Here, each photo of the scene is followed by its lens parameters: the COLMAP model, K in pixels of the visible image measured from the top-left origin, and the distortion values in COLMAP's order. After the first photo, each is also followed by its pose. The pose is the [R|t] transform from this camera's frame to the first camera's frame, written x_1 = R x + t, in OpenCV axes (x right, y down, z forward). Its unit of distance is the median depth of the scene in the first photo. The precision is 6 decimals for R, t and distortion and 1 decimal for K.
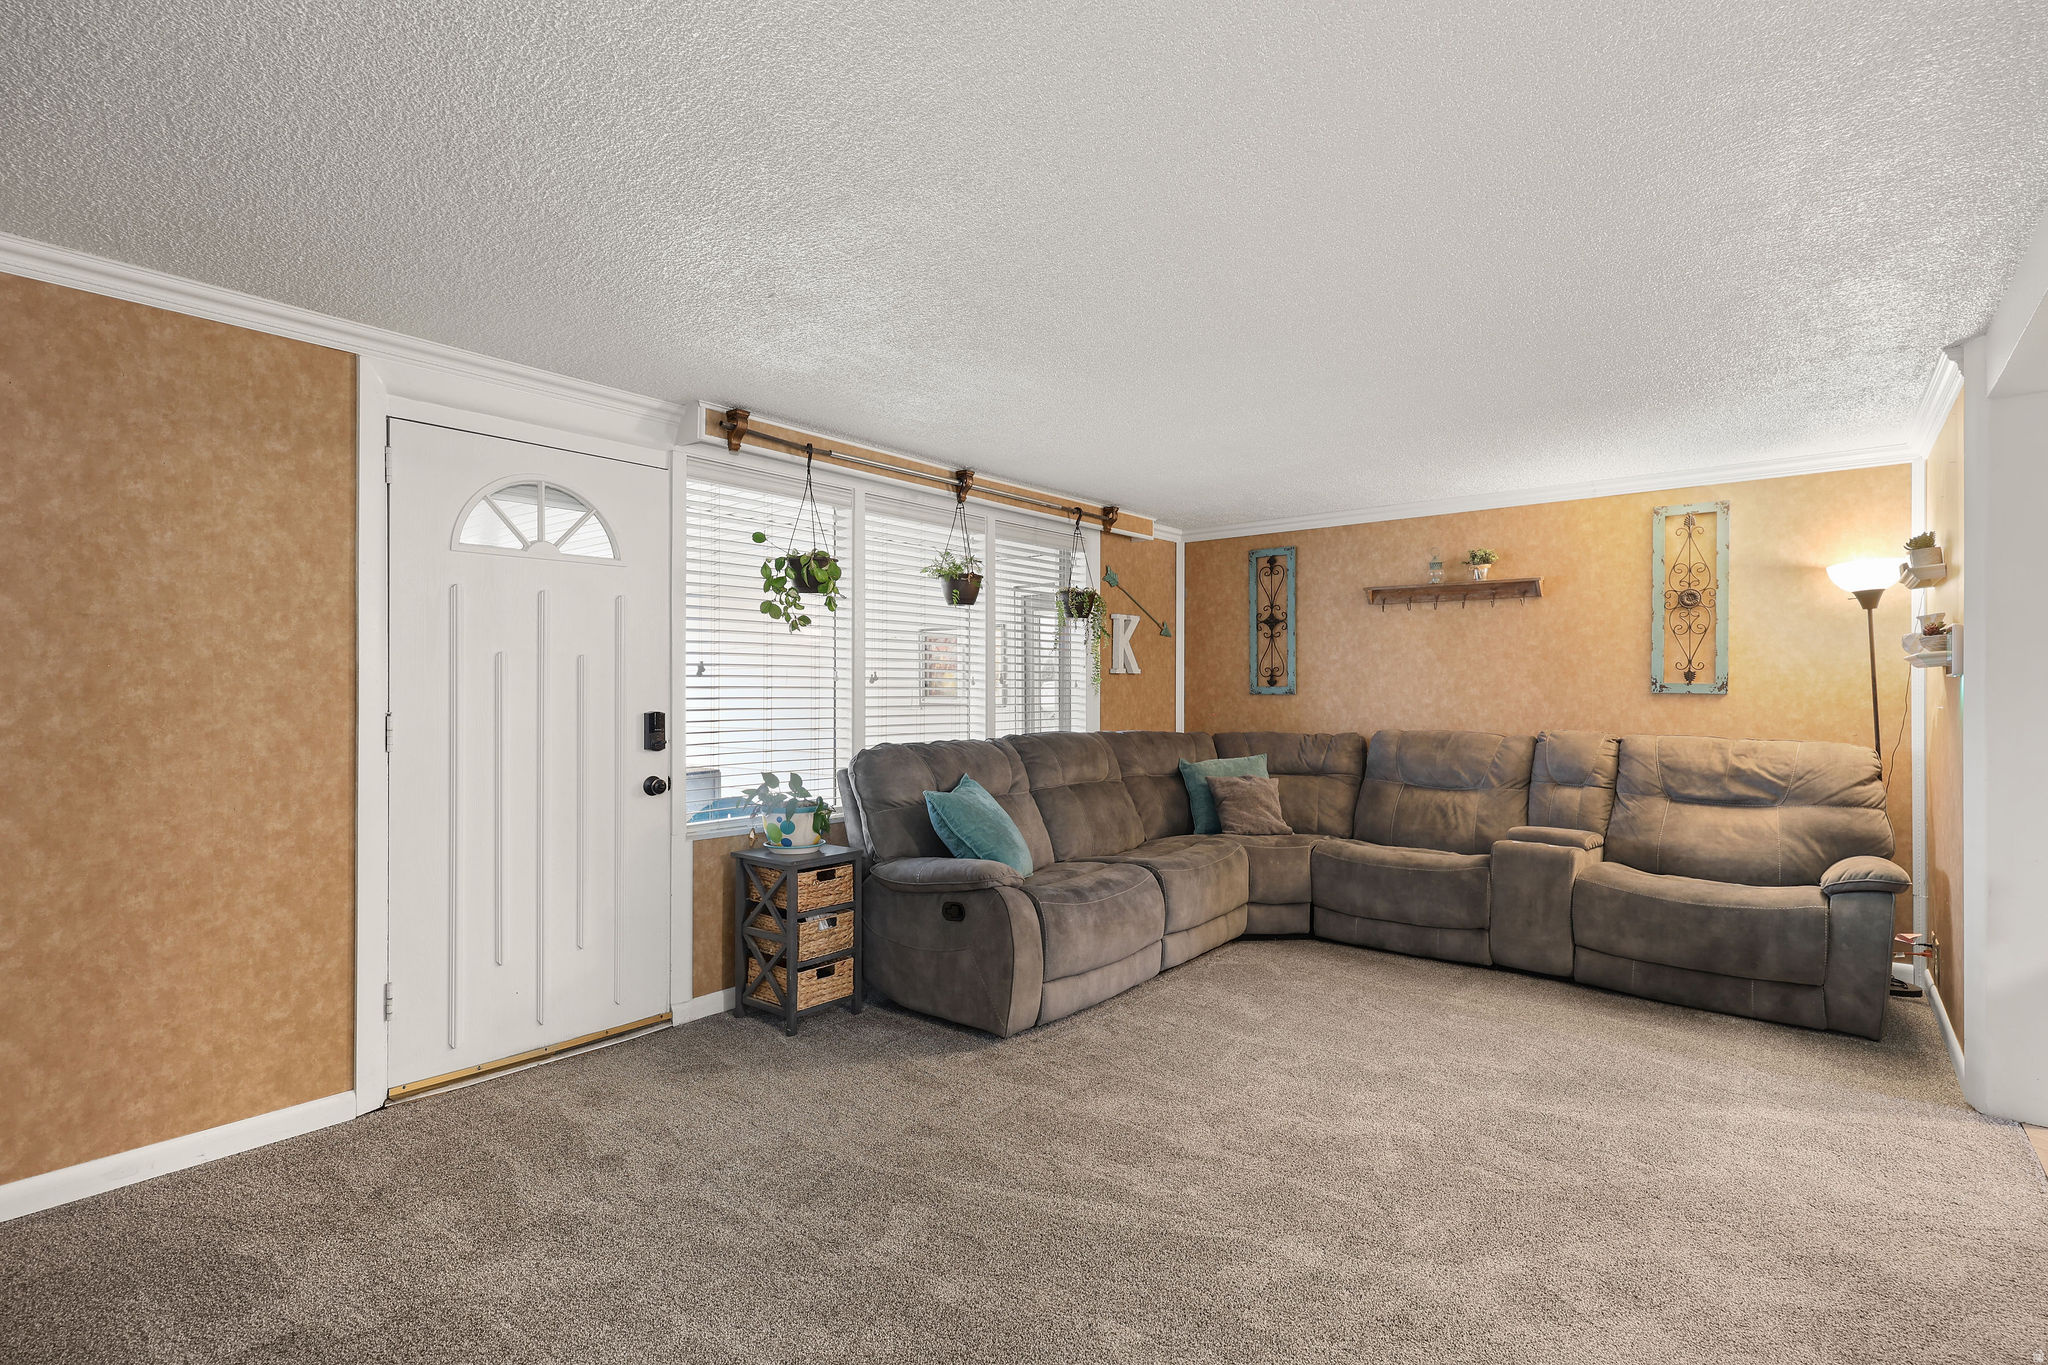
lens RADIAL K [[954.9, 0, 1012.0], [0, 954.9, 688.9], [0, 0, 1]] dist [0.002364, 0.000846]
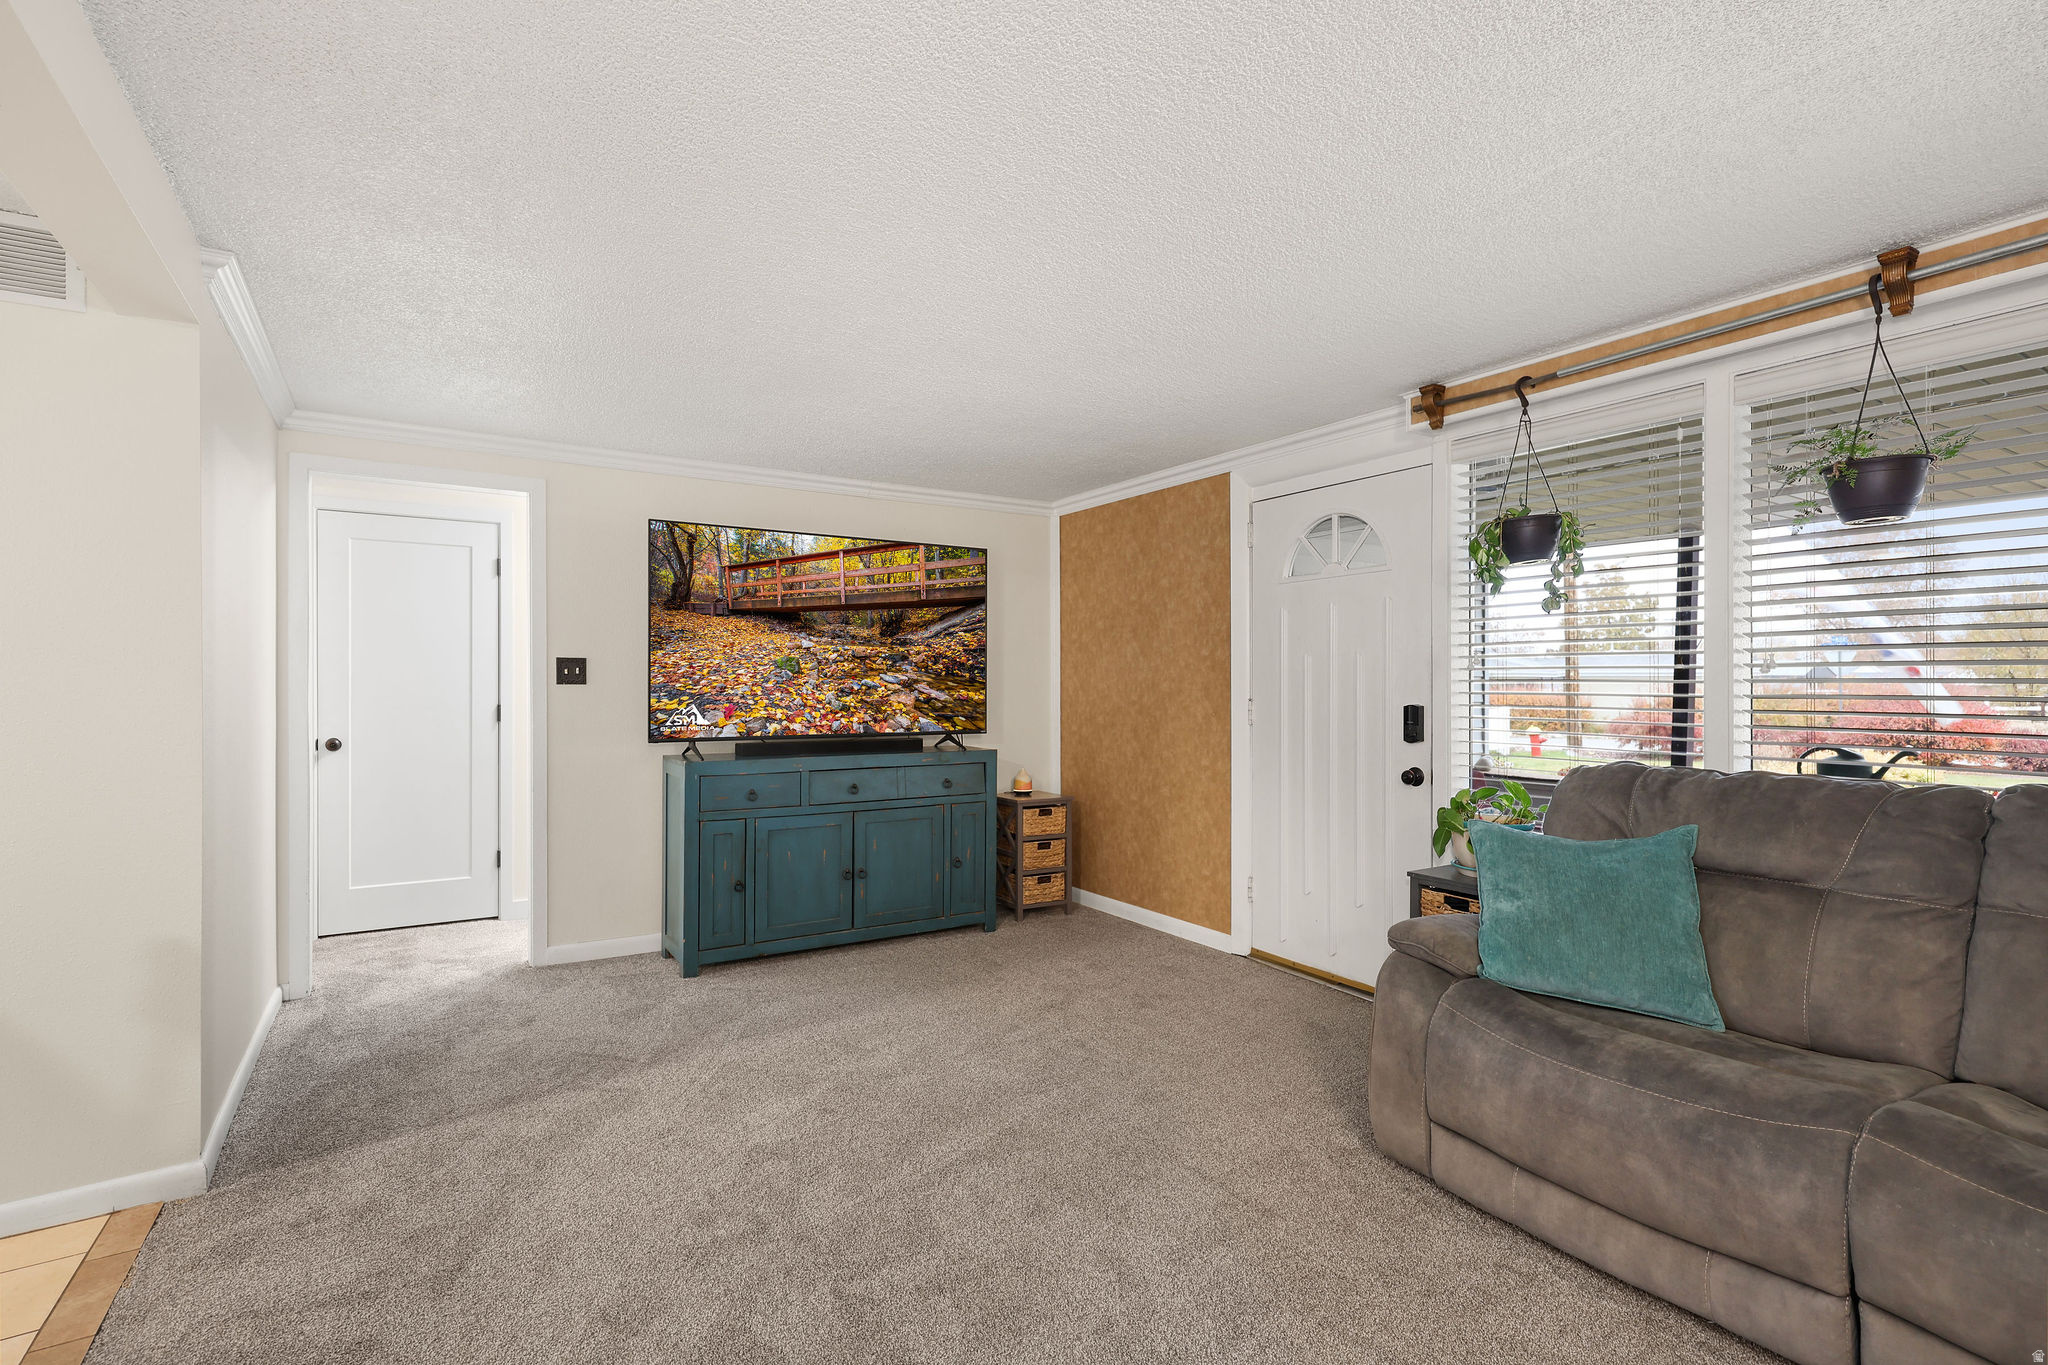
lens RADIAL K [[954.9, 0, 1016.2], [0, 954.9, 683.7], [0, 0, 1]] dist [0.002364, 0.000846]
pose [[-0.302996, -0.000244, -0.952992, 0.571152], [0.000759, 1.000000, -0.000497, 0.001088], [0.952992, -0.000874, -0.302995, 0.698679]]
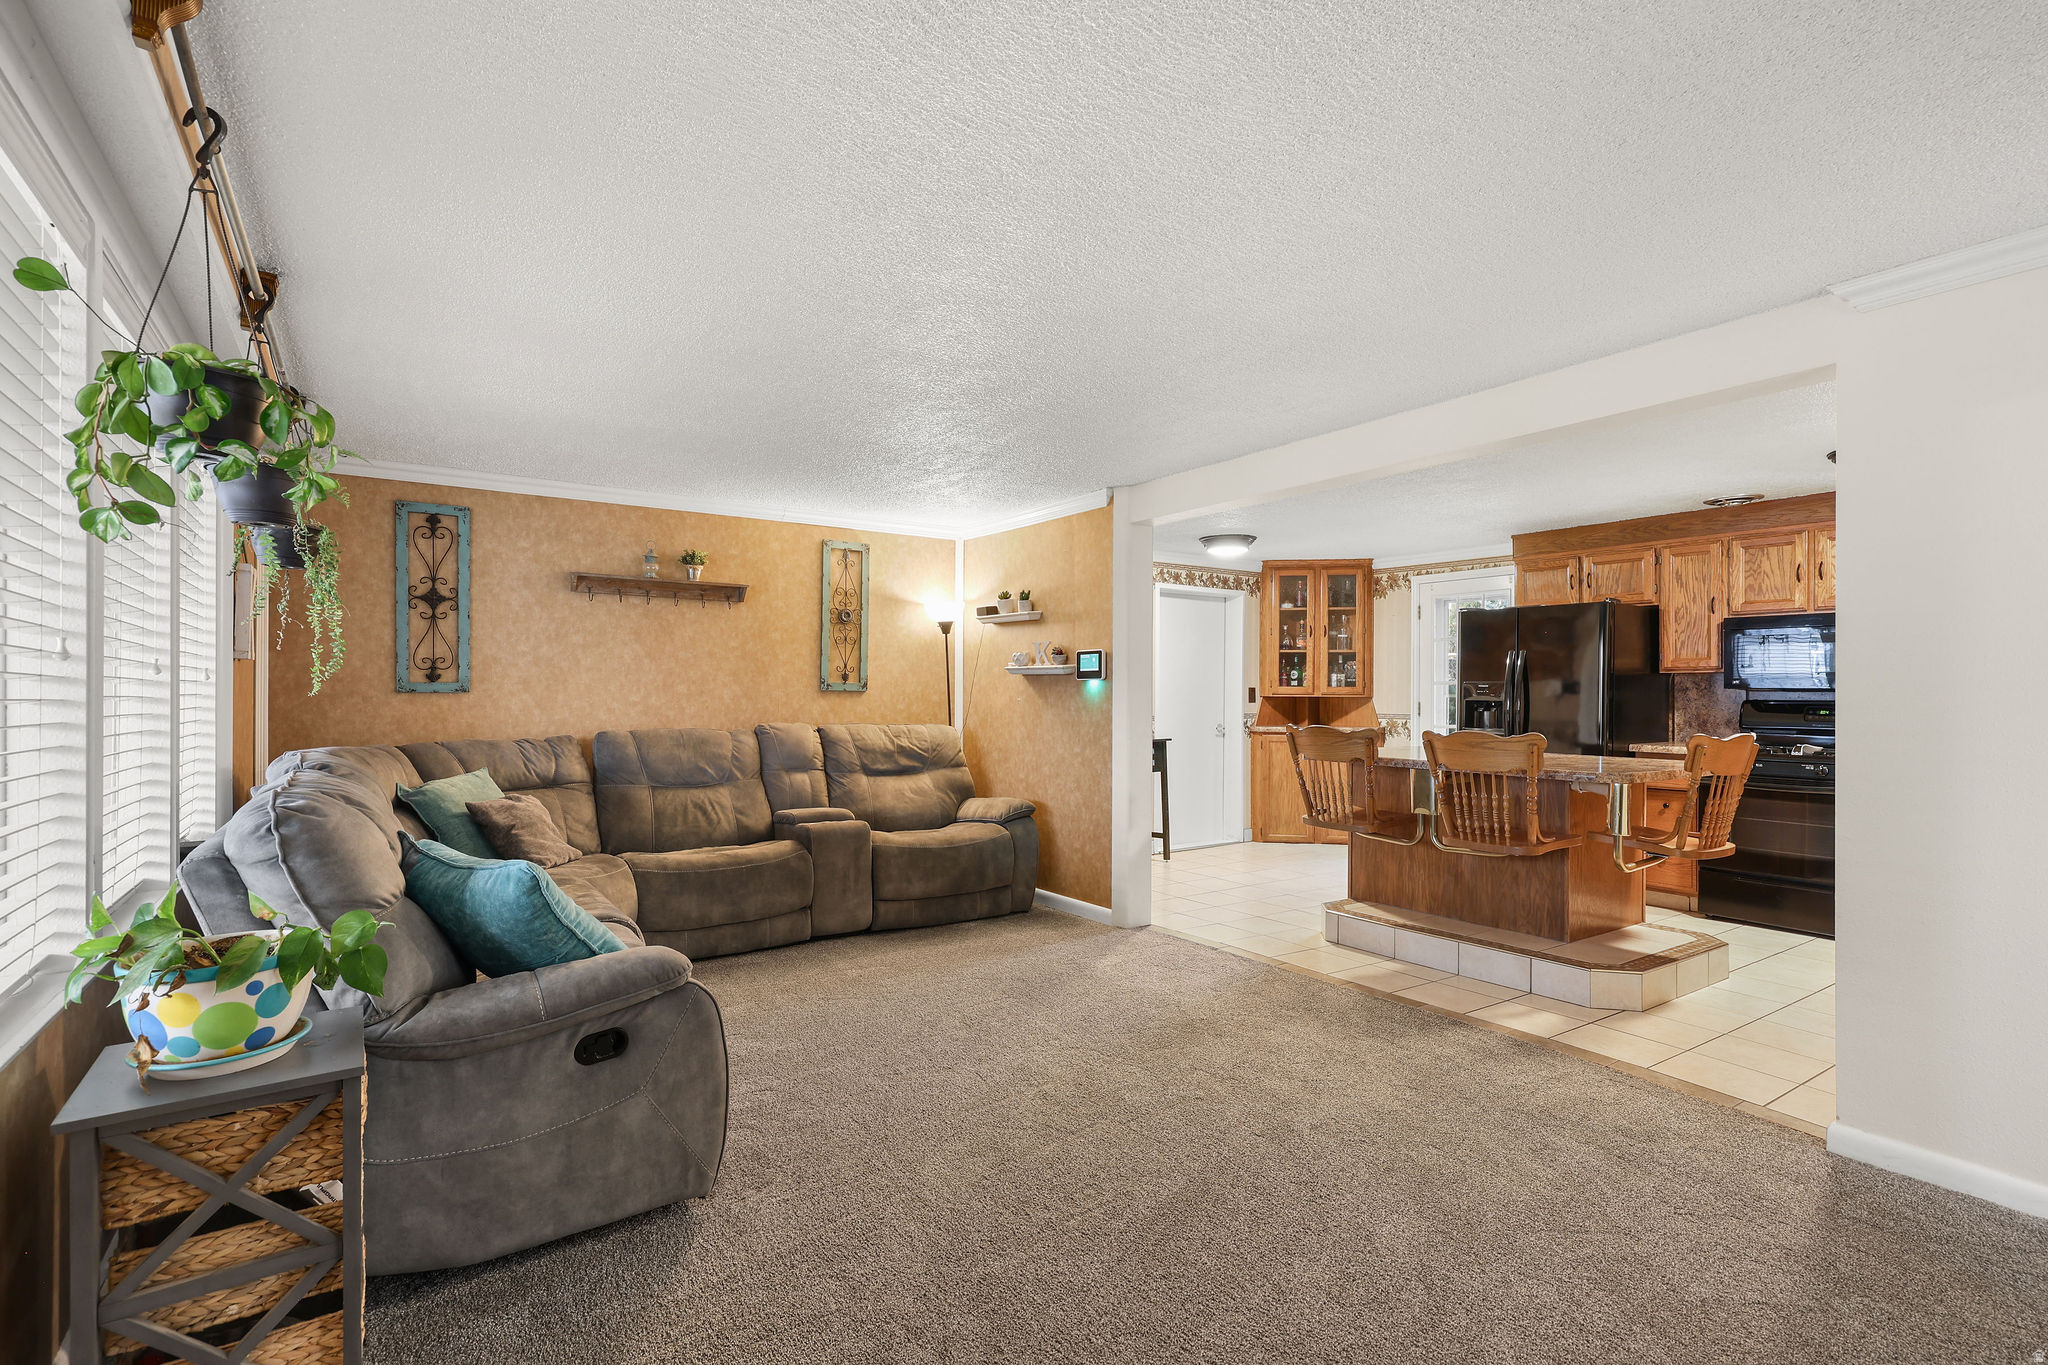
lens RADIAL K [[944.6, 0, 1005.2], [0, 944.6, 689.5], [0, 0, 1]] dist [-0.000274, -0.000177]
pose [[0.278291, 0.001069, 0.960496, -0.438888], [-0.003482, 0.999994, -0.000104, 0.002591], [-0.960490, -0.003315, 0.278293, 0.447560]]
